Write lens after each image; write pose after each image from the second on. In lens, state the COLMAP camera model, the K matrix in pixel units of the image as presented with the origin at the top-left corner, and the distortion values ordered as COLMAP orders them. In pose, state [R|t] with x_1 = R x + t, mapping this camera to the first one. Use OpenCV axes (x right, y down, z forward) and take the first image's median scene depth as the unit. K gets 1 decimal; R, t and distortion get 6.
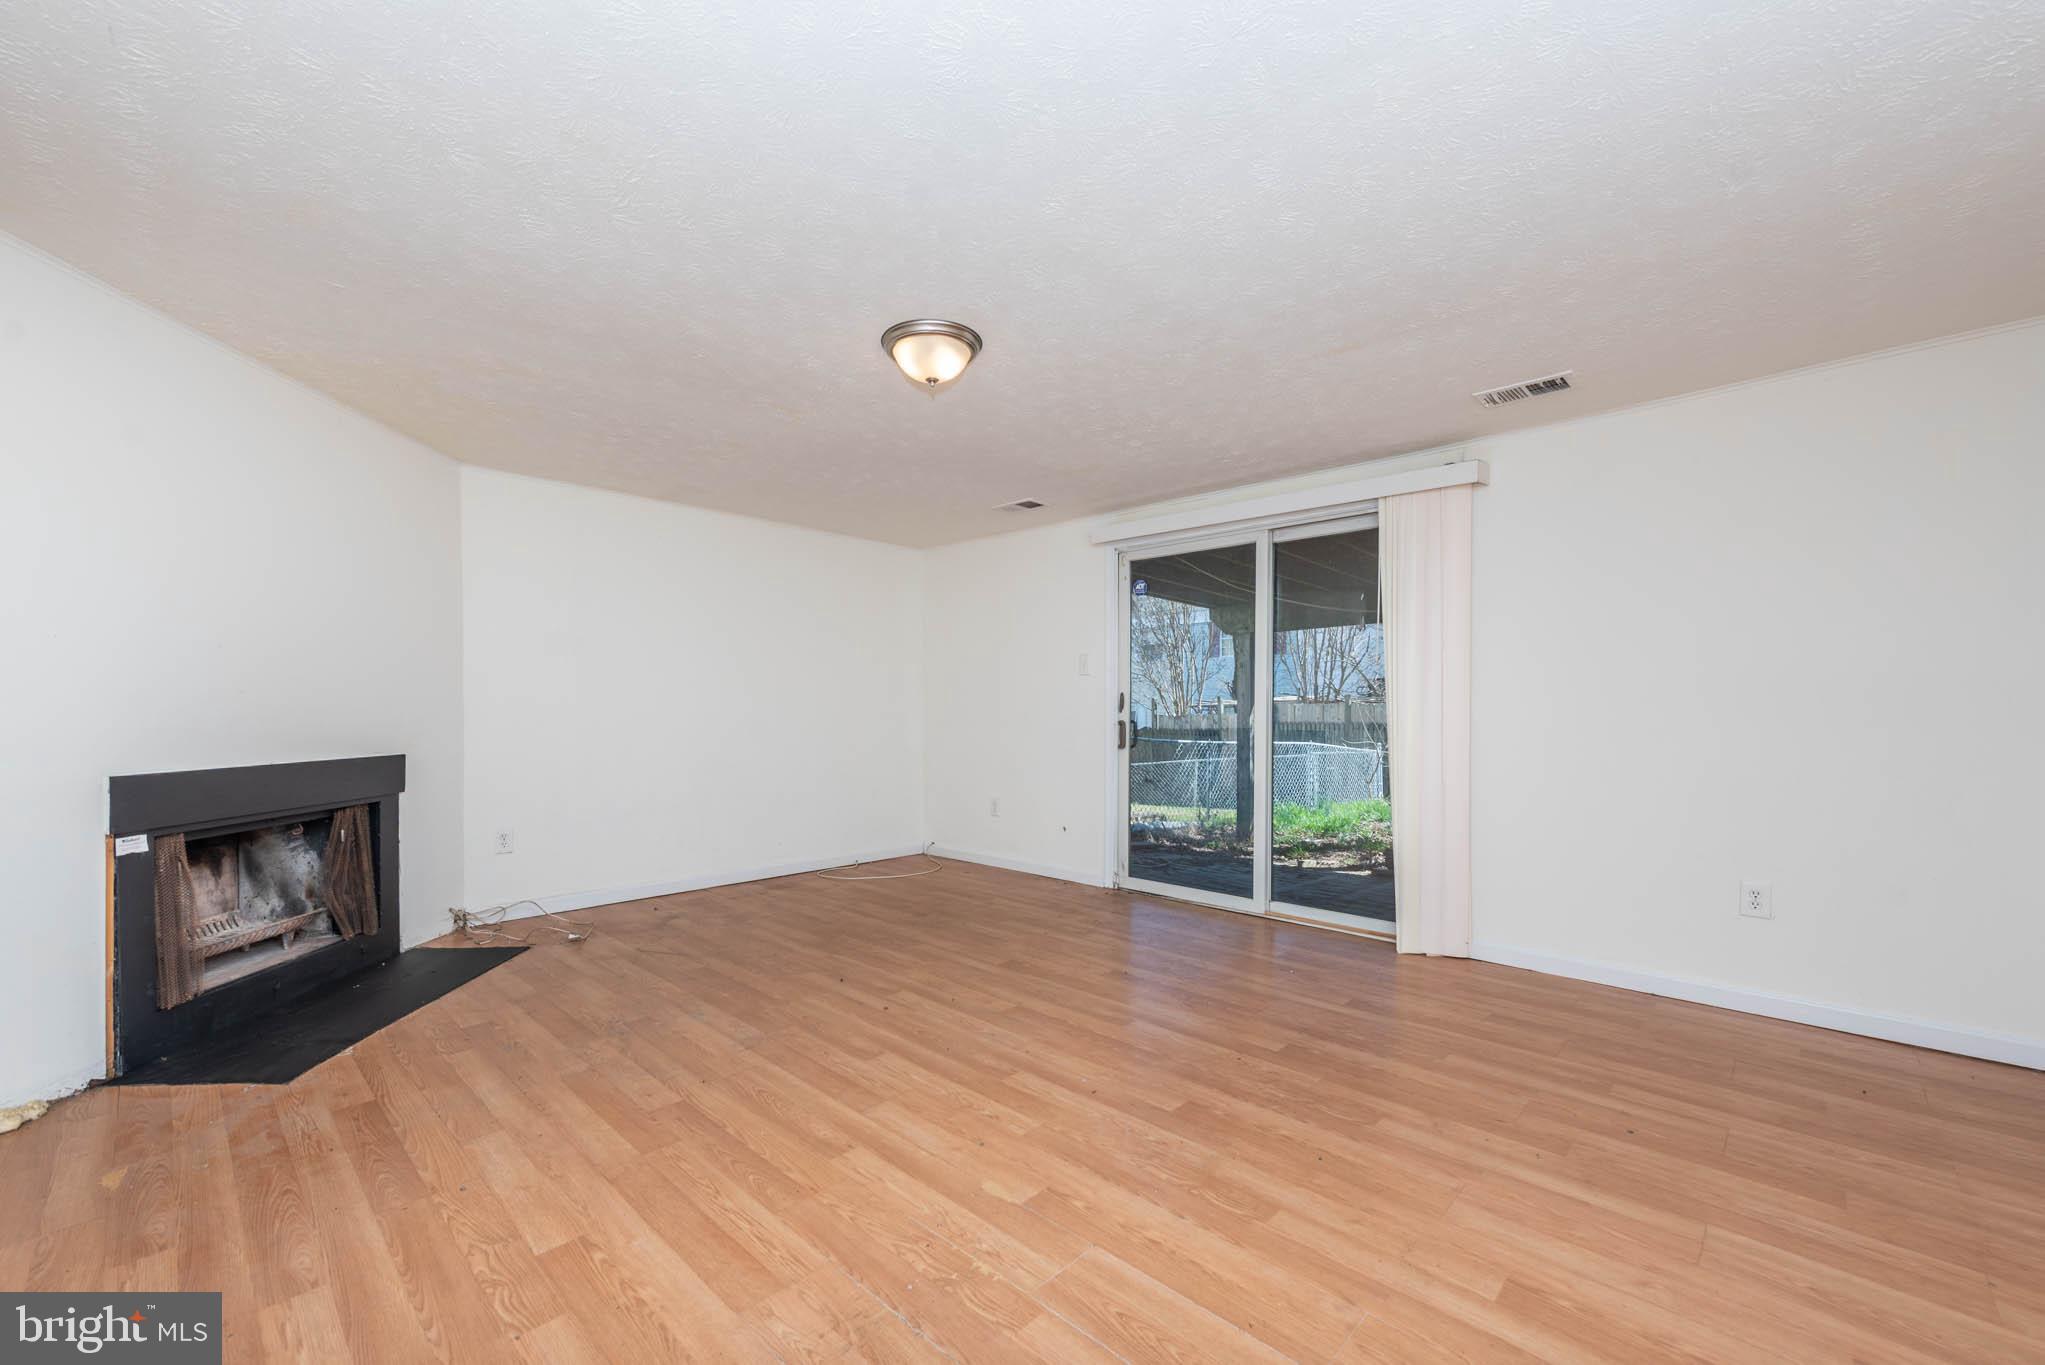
lens RADIAL K [[811.6, 0, 1013.1], [0, 811.6, 717.6], [0, 0, 1]] dist [0.002132, 0.000178]
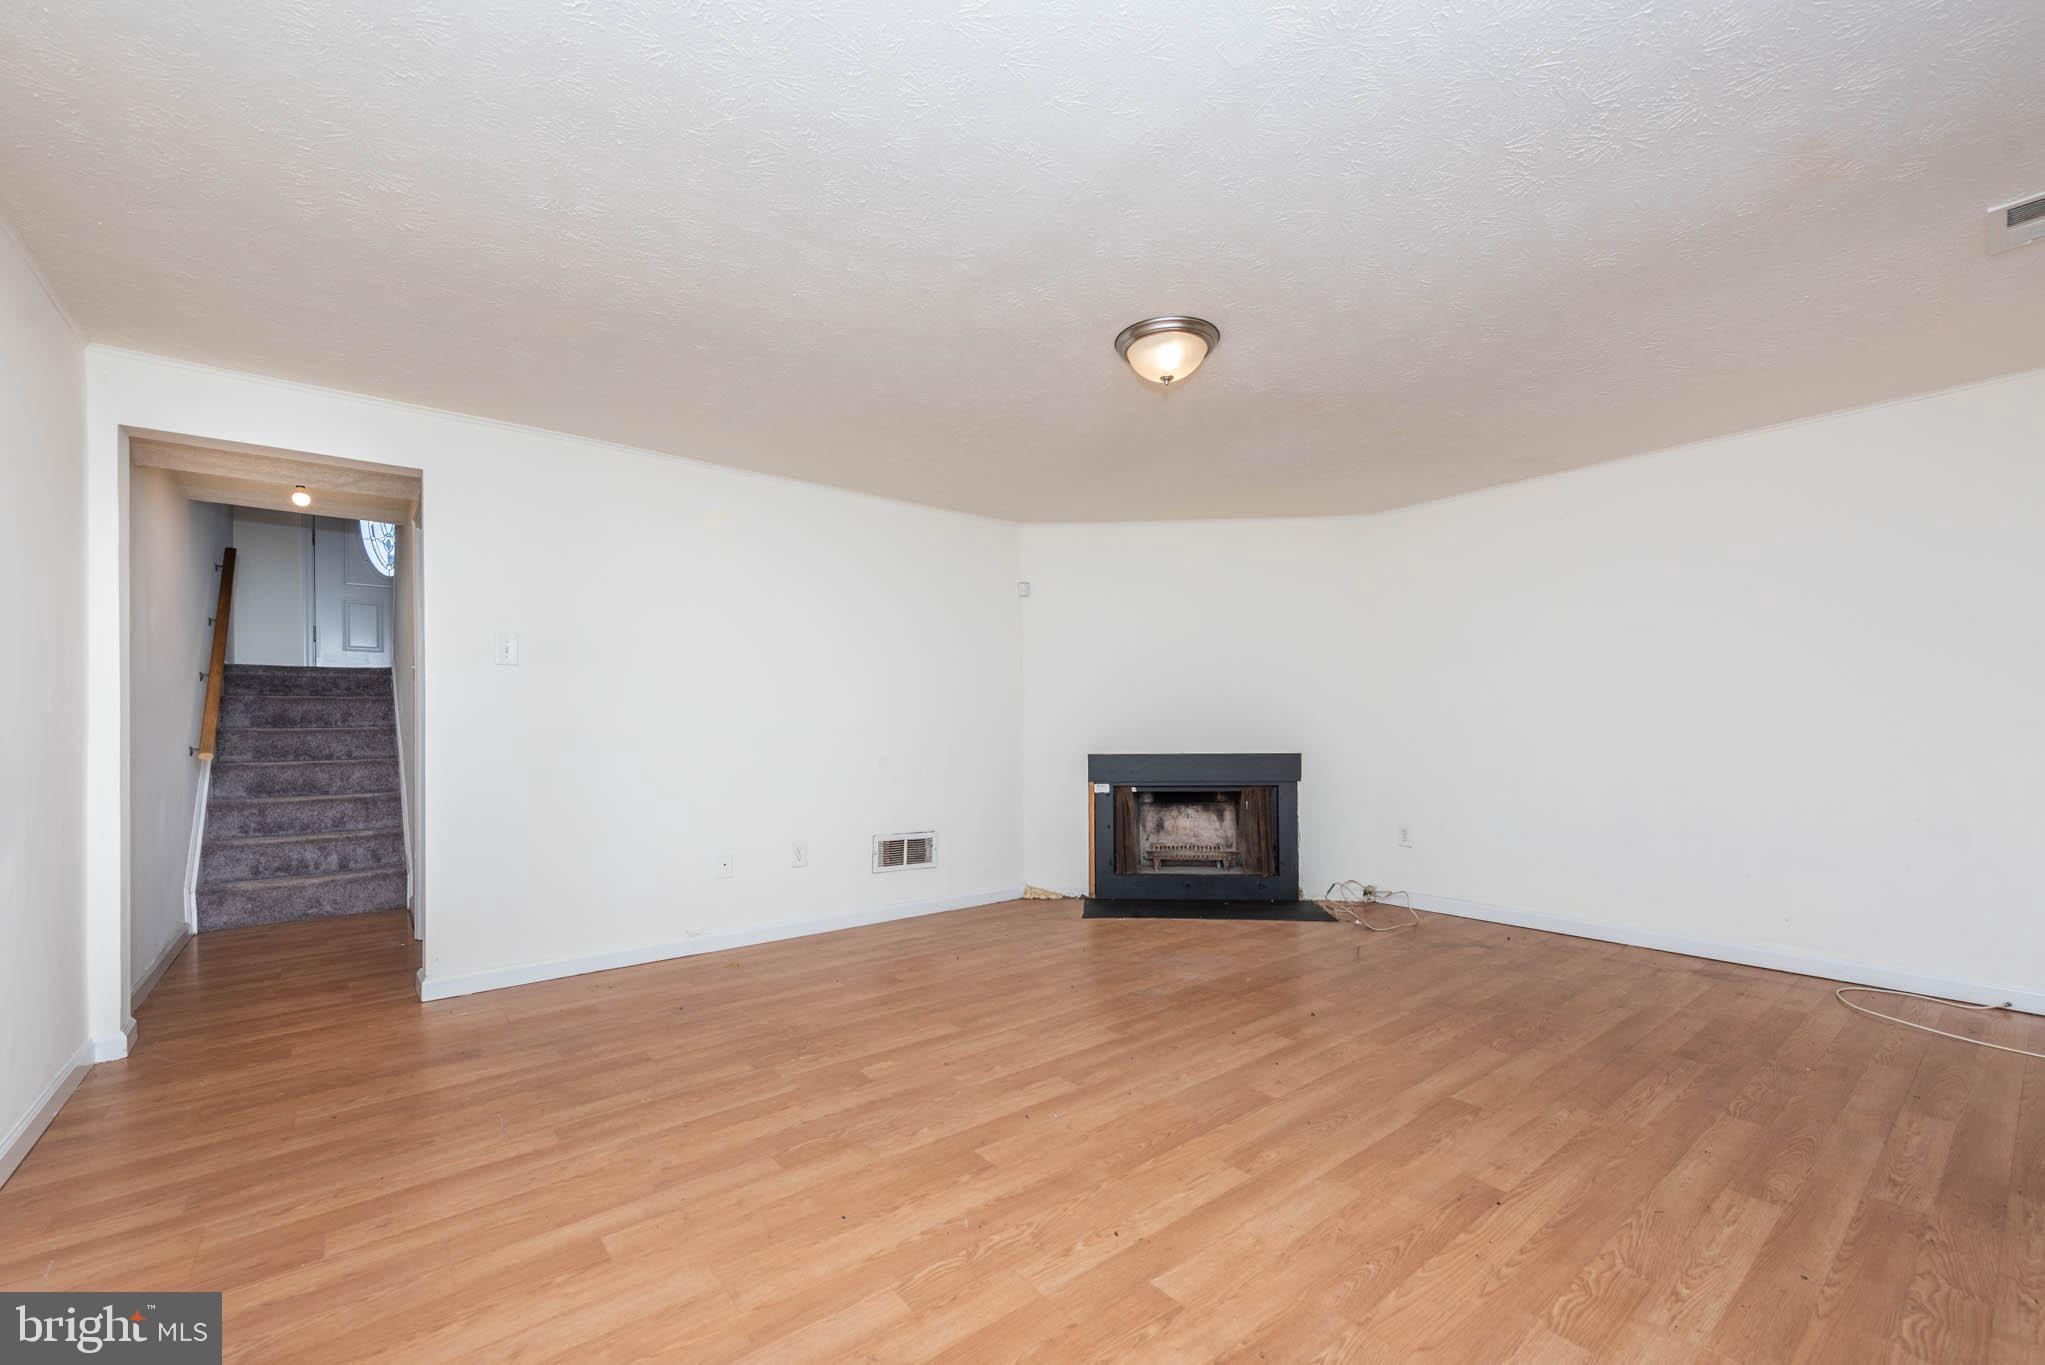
lens RADIAL K [[856.5, 0, 1015.3], [0, 856.5, 724.5], [0, 0, 1]] dist [0.022772, -0.000082]
pose [[-0.137270, 0.001259, -0.990533, 0.839487], [0.001761, 0.999998, 0.001027, -0.003842], [0.990532, -0.001603, -0.137272, 0.851338]]
